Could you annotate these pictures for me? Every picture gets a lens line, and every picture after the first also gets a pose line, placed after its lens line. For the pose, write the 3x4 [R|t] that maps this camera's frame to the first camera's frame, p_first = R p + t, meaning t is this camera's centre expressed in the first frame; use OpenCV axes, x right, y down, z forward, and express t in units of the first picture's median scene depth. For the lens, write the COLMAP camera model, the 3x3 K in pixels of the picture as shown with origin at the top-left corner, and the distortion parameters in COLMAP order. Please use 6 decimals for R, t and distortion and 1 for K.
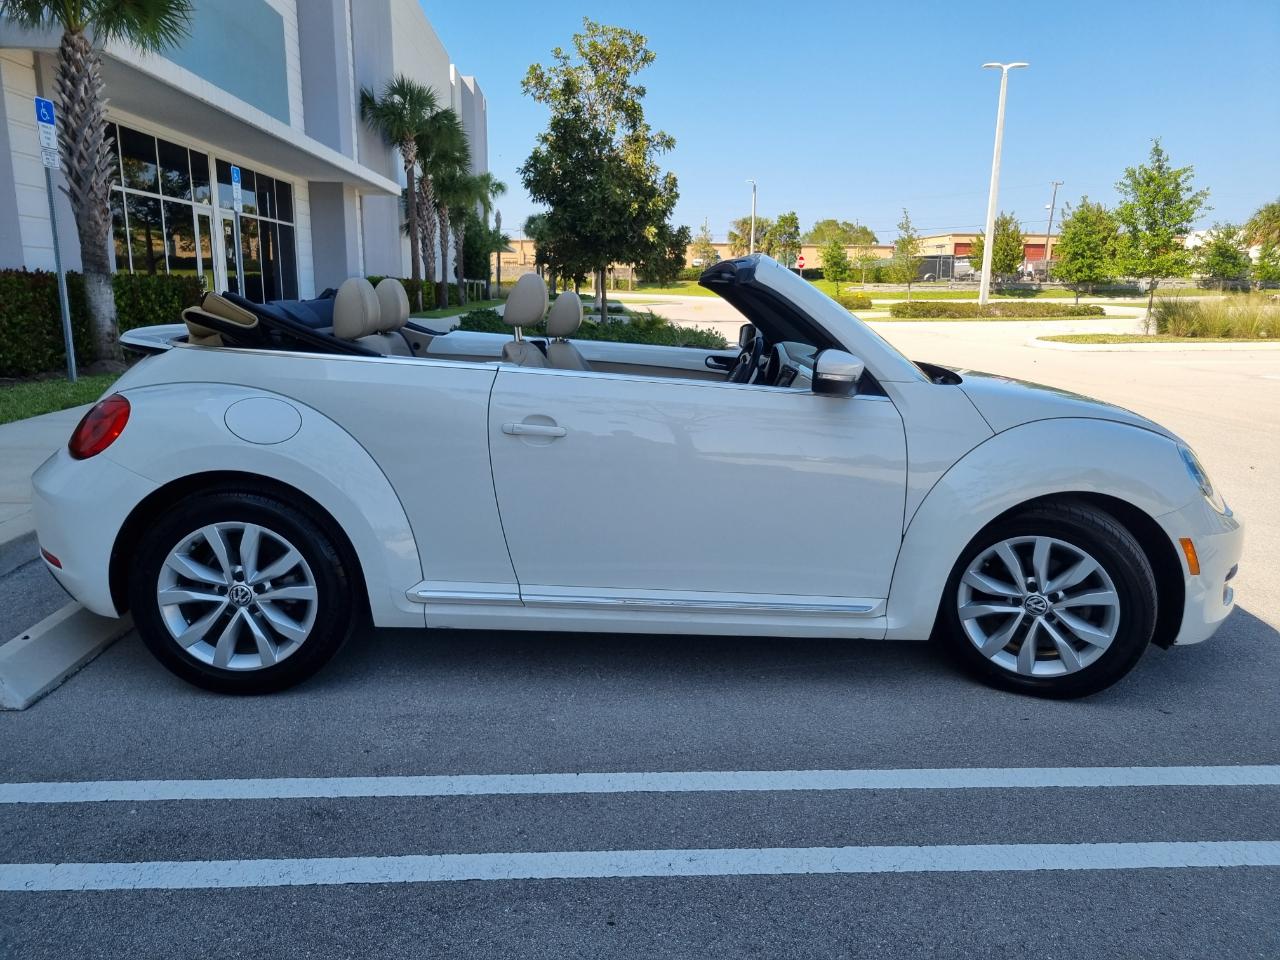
lens RADIAL K [[969.7, 0, 647.4], [0, 969.7, 481.8], [0, 0, 1]] dist [0.046825, -0.030075]
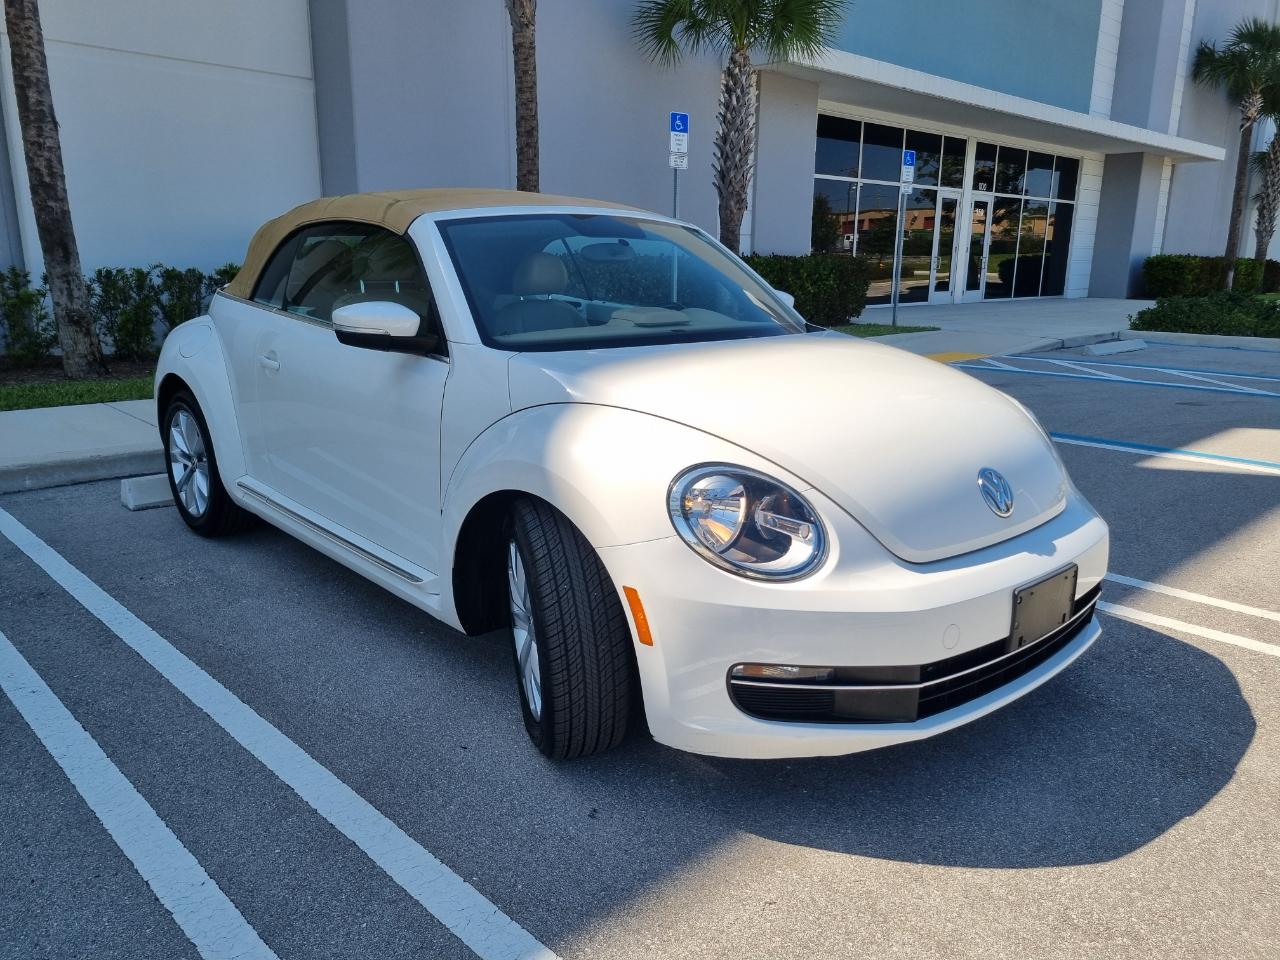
lens RADIAL K [[965.9, 0, 632.6], [0, 965.9, 485.5], [0, 0, 1]] dist [0.055780, -0.038769]
pose [[0.643272, 0.166310, -0.747357, 0.324542], [-0.152702, 0.984380, 0.087619, -0.022729], [0.750256, 0.057760, 0.658620, 0.165388]]
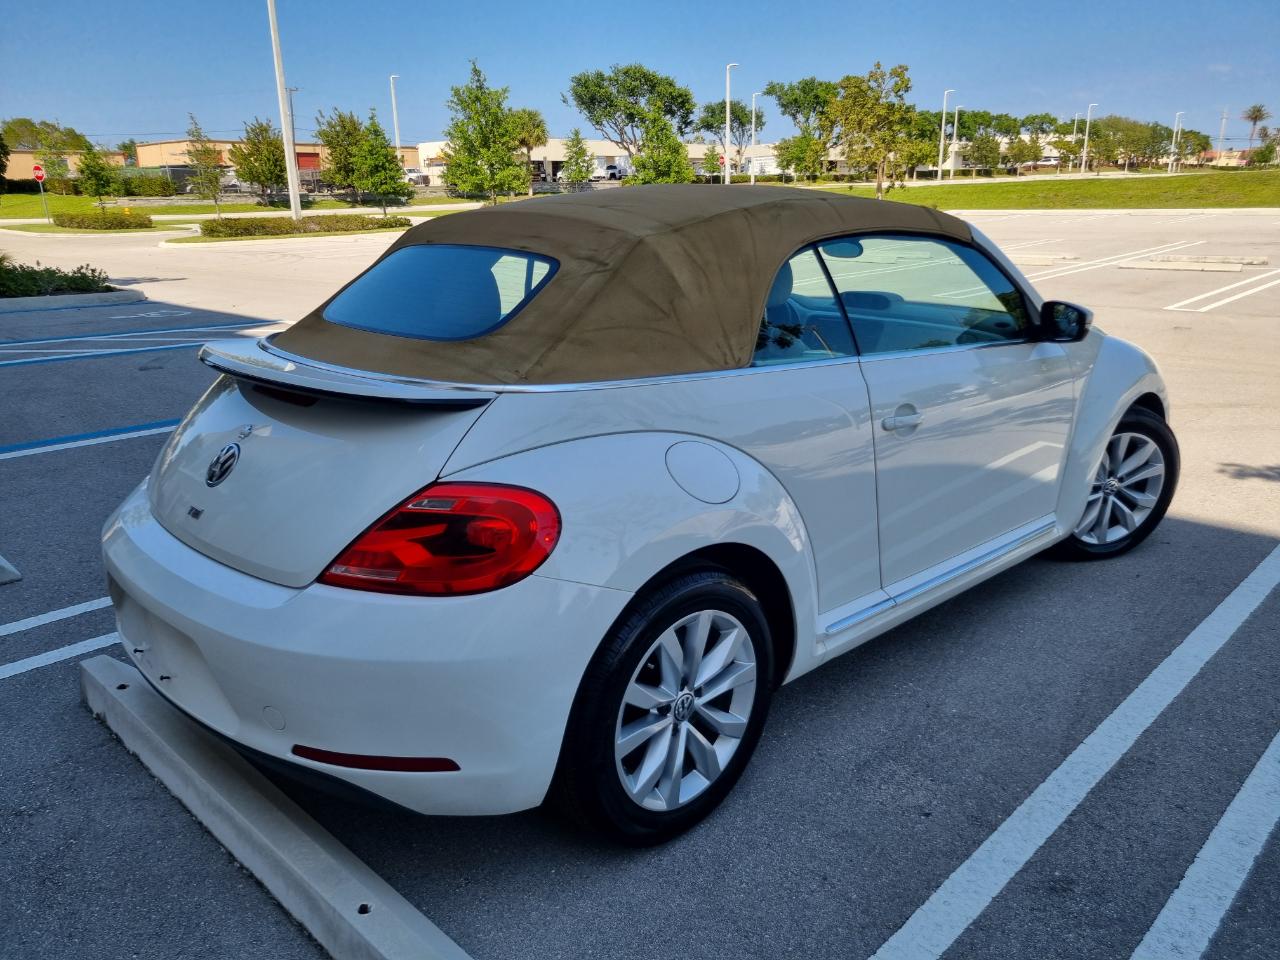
lens RADIAL K [[965.9, 0, 640.0], [0, 965.9, 480.0], [0, 0, 1]] dist [0.053899, -0.037447]
pose [[0.738990, -0.214485, 0.638662, -0.267874], [0.157976, 0.976706, 0.145220, -0.051104], [-0.654933, -0.006423, 0.755660, 0.140146]]
